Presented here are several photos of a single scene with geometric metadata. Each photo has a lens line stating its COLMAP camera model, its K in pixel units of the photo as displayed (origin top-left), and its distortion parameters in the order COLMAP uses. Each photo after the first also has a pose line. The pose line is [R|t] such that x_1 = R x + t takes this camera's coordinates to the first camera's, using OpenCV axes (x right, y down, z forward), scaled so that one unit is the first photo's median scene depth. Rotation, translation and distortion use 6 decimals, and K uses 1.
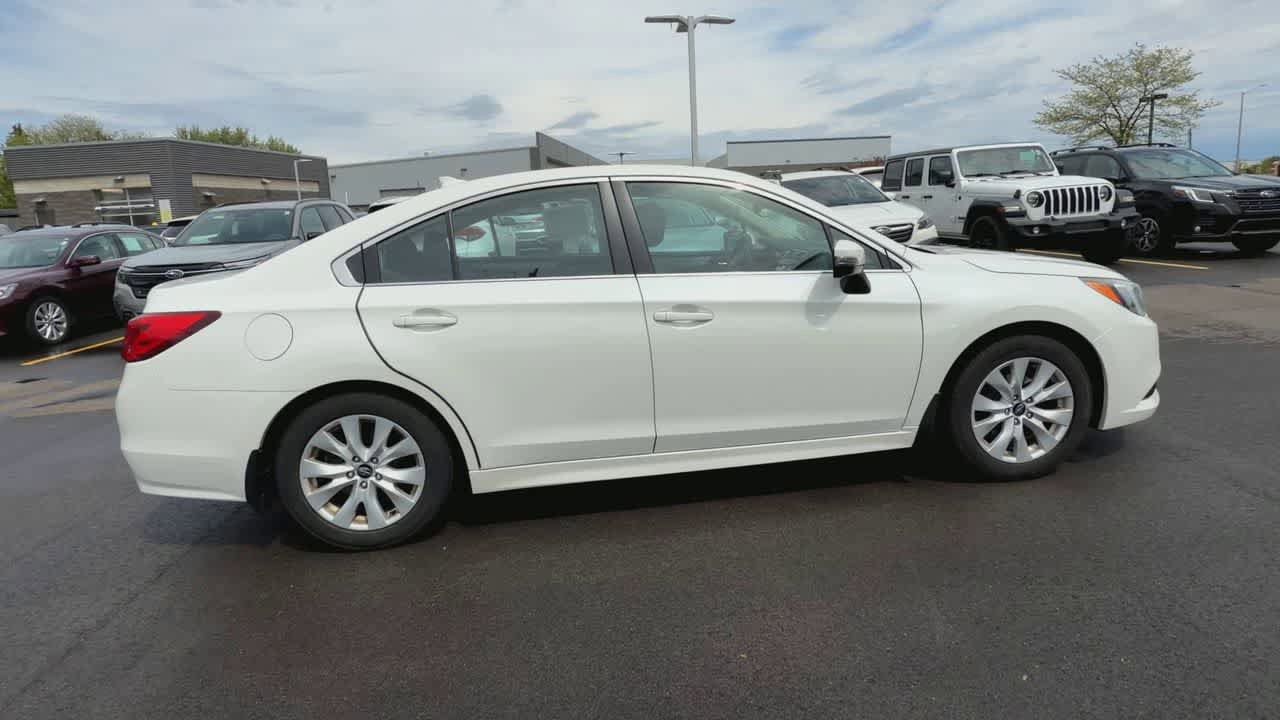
lens RADIAL K [[669.5, 0, 656.8], [0, 669.5, 319.6], [0, 0, 1]] dist [-0.000680, -0.000417]
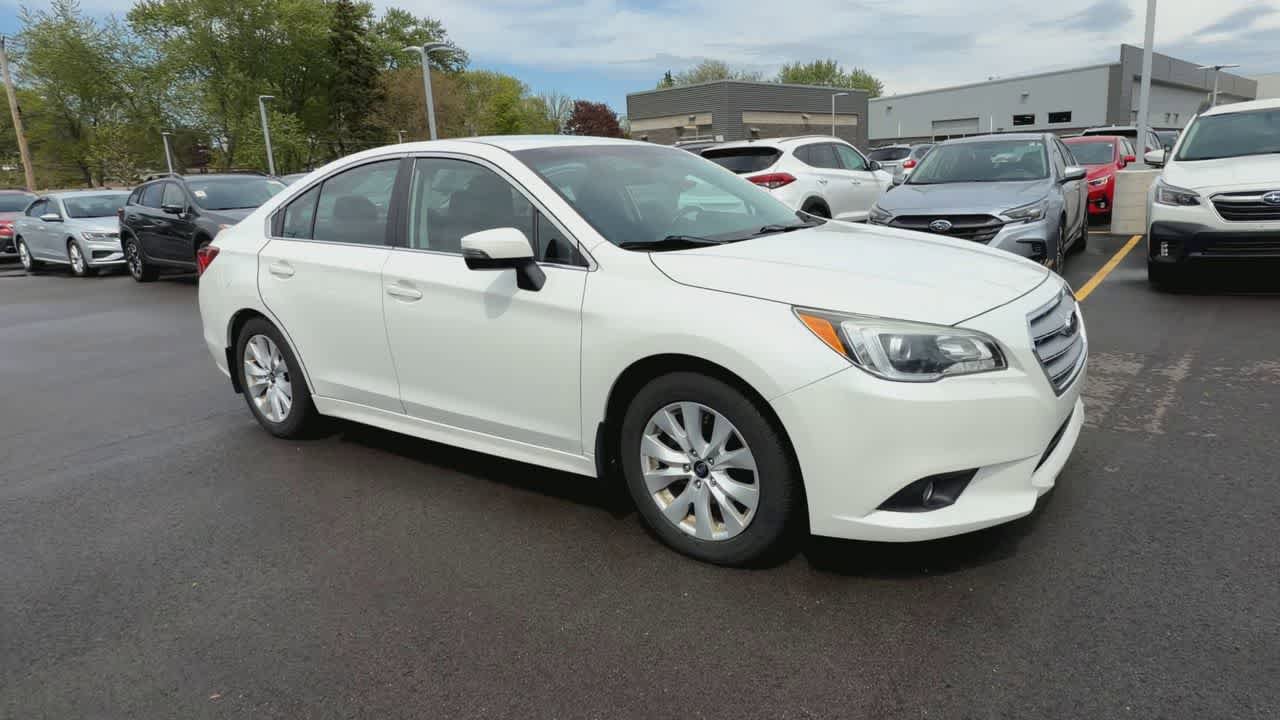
lens RADIAL K [[727.3, 0, 740.5], [0, 727.3, 314.2], [0, 0, 1]] dist [-0.001129, 0.002471]
pose [[0.784951, 0.139464, -0.603657, 1.021844], [-0.095149, 0.989912, 0.104977, -0.125957], [0.612208, -0.024965, 0.790302, 0.375780]]
